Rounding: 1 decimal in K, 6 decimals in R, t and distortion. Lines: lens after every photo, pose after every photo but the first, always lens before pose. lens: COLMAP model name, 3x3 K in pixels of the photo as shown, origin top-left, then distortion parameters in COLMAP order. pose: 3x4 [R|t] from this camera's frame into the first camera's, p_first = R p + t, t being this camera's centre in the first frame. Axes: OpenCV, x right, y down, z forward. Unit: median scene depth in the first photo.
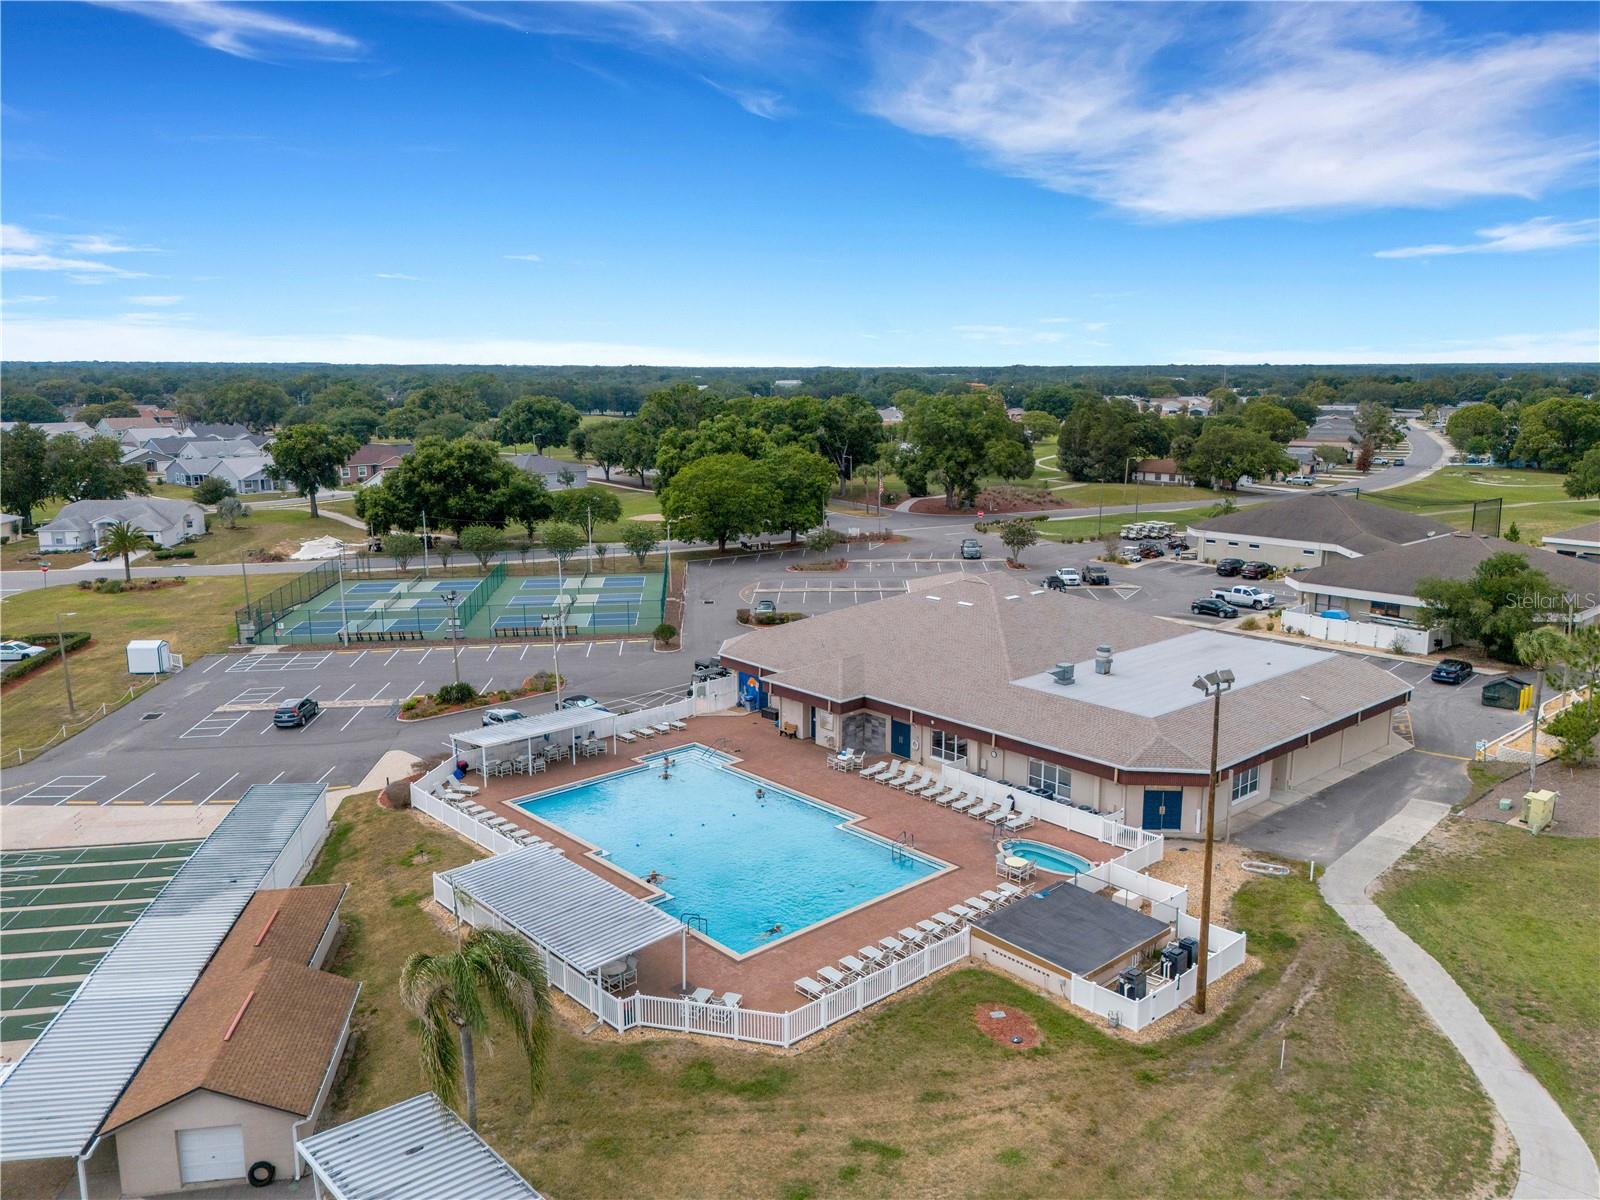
lens RADIAL K [[1201.9, 0, 804.6], [0, 1201.9, 619.0], [0, 0, 1]] dist [0.081124, -0.084609]
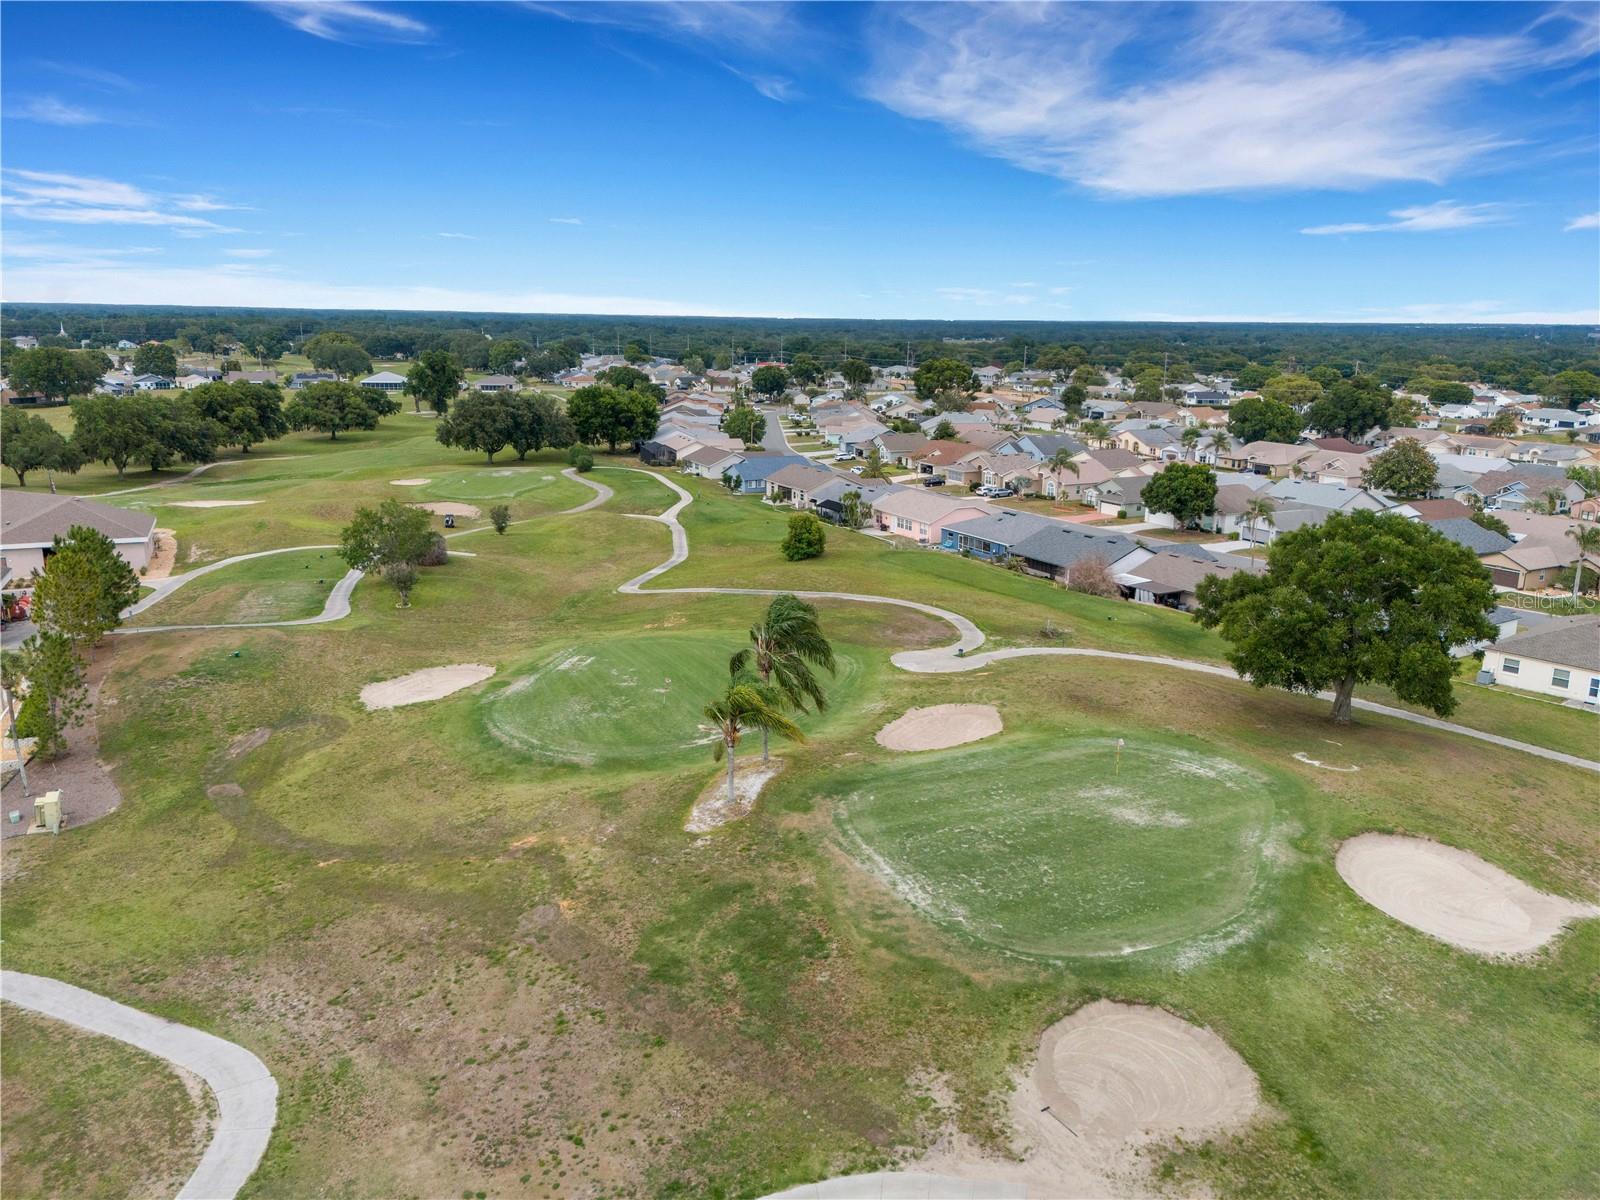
lens RADIAL K [[1201.9, 0, 804.6], [0, 1201.9, 619.0], [0, 0, 1]] dist [0.081124, -0.084609]
pose [[0.315150, -0.229099, 0.920975, -0.170852], [0.184615, 0.966687, 0.177296, -0.084443], [-0.930913, 0.114150, 0.346946, -0.042489]]
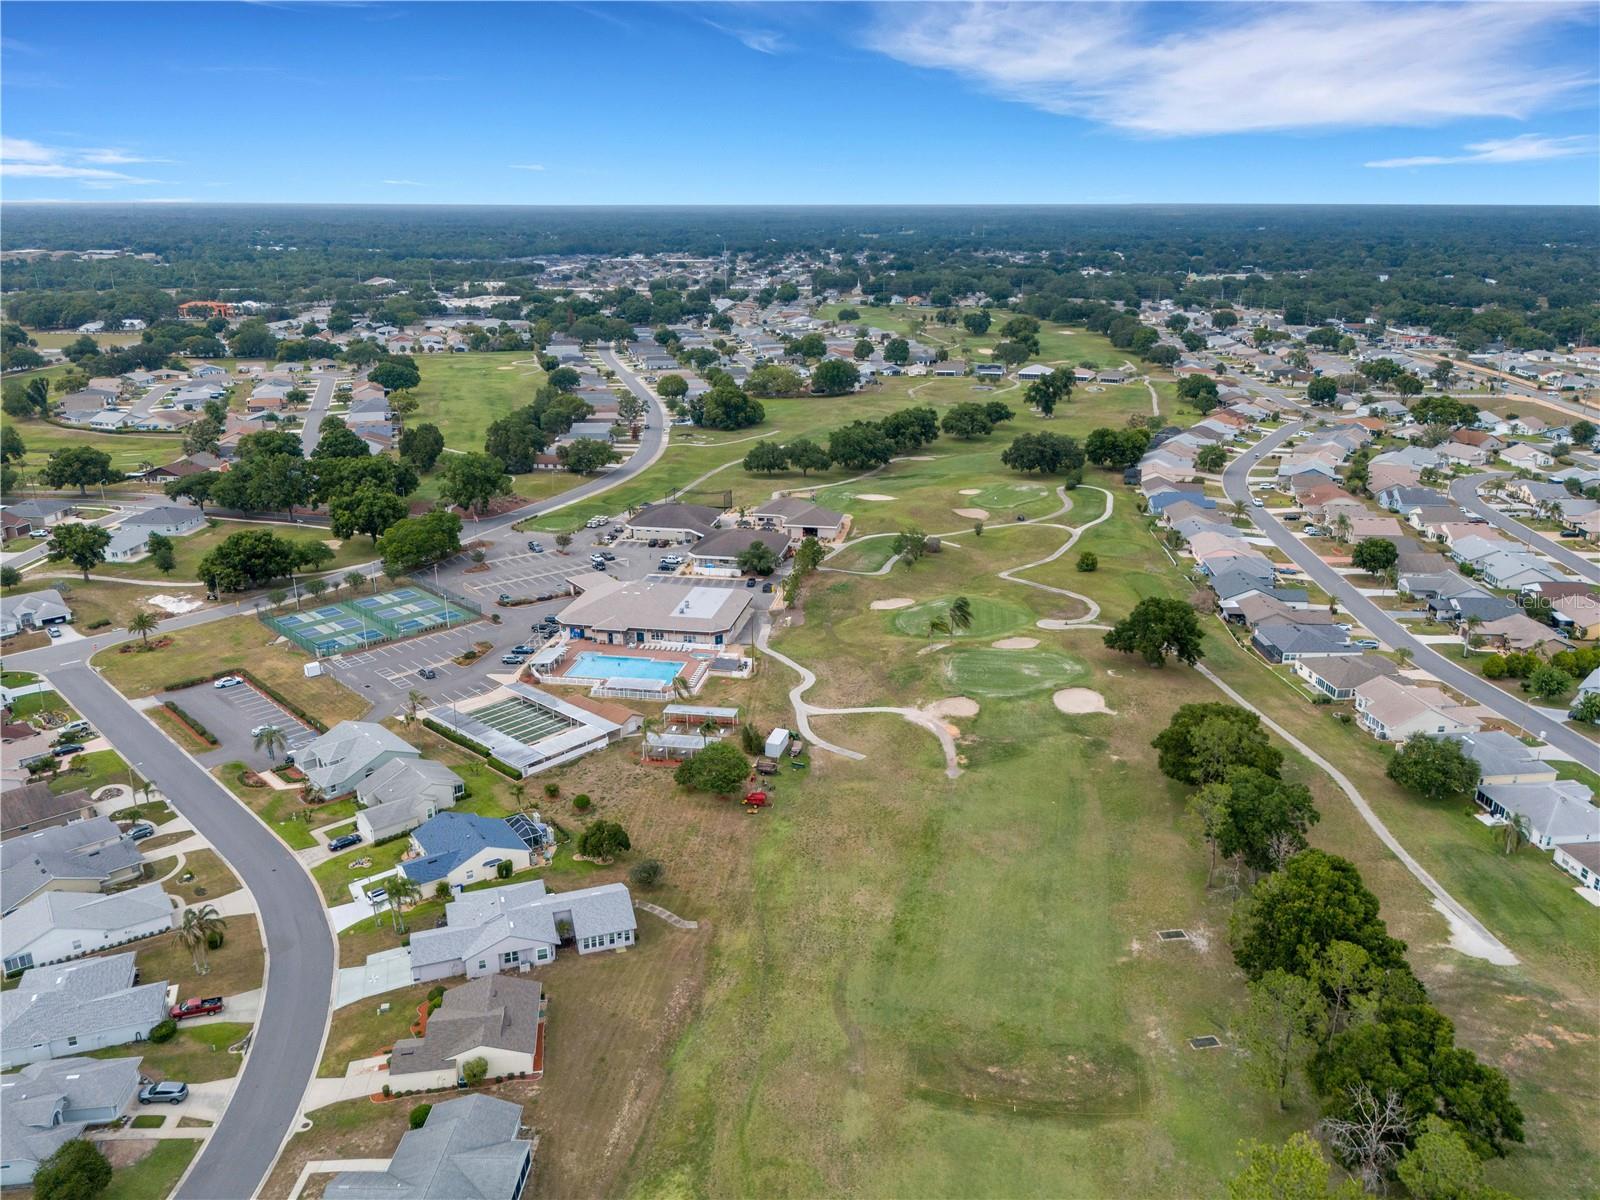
lens RADIAL K [[1201.9, 0, 804.6], [0, 1201.9, 619.0], [0, 0, 1]] dist [0.081124, -0.084609]
pose [[0.787569, -0.202542, 0.581990, -1.922455], [0.127915, 0.977603, 0.167123, -0.583204], [-0.602804, -0.057176, 0.795838, -2.546910]]
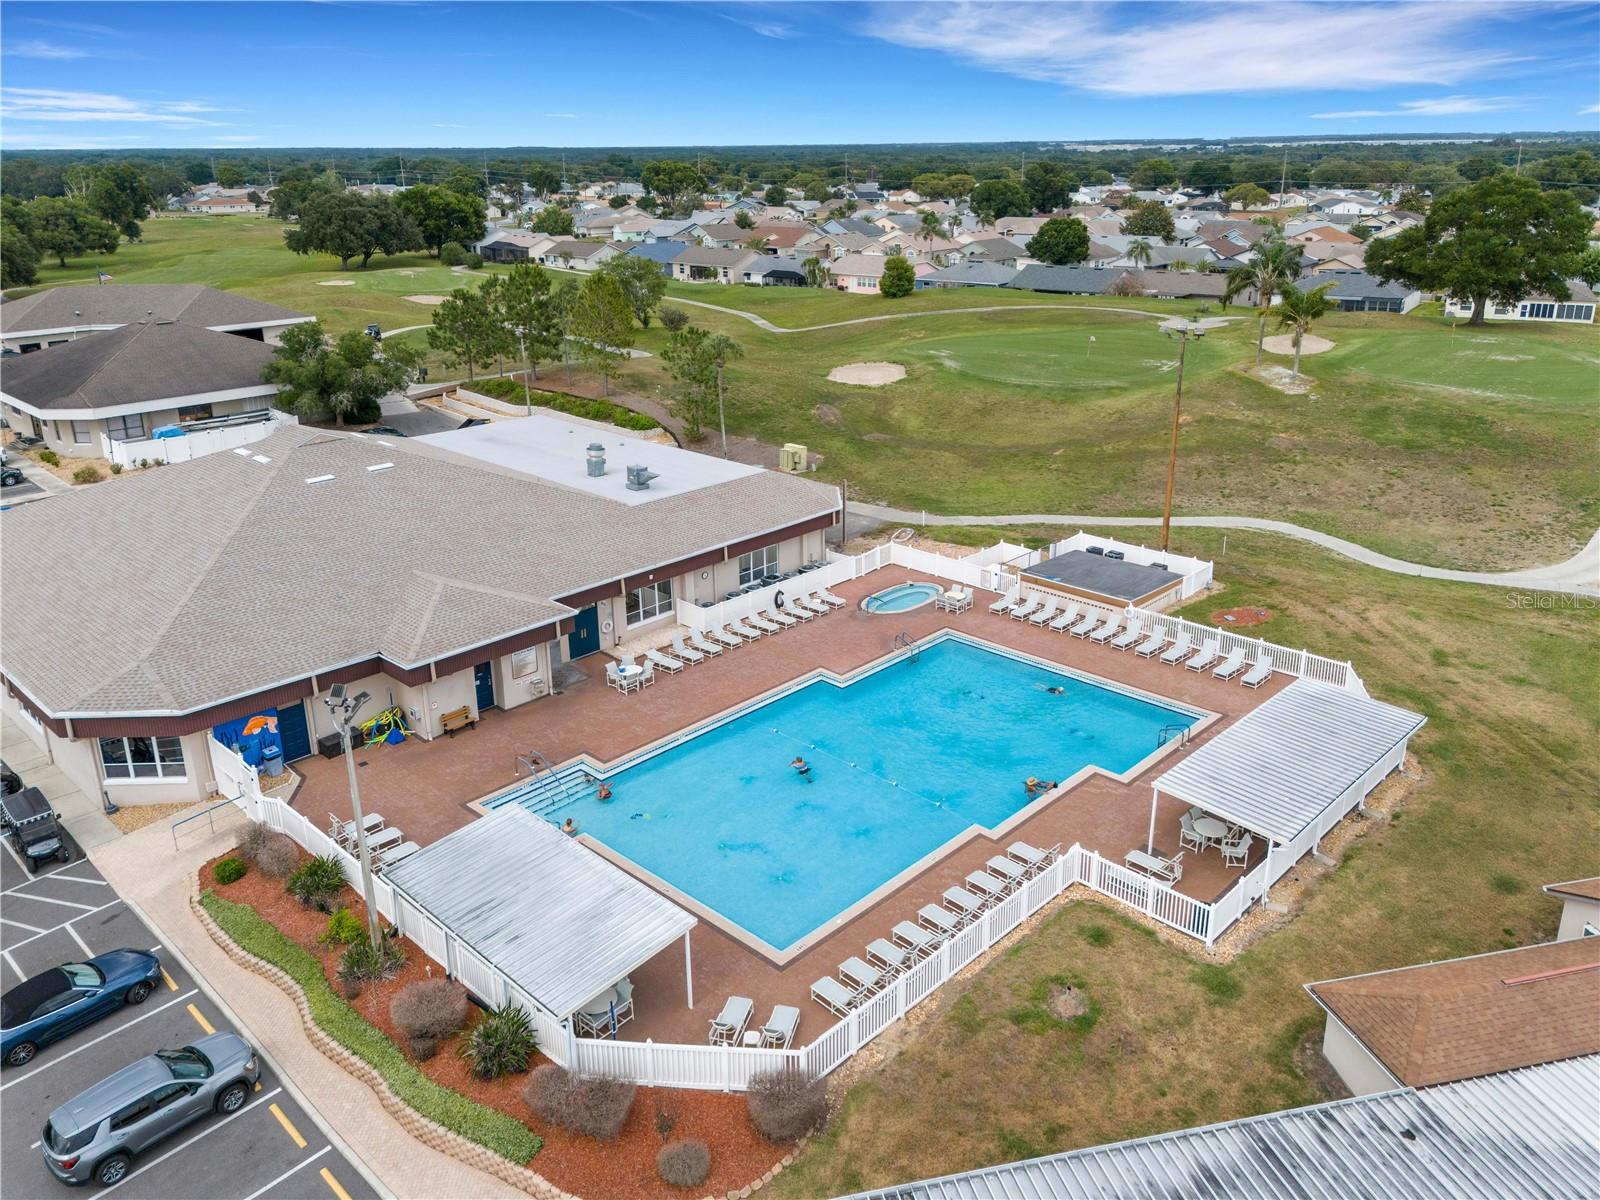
lens RADIAL K [[1229.3, 0, 800.6], [0, 1229.3, 549.7], [0, 0, 1]] dist [0.078401, -0.070647]
pose [[-0.068654, -0.312605, 0.947399, -0.752621], [0.219910, 0.921539, 0.320008, -0.190365], [-0.973101, 0.230313, 0.005478, 1.034094]]
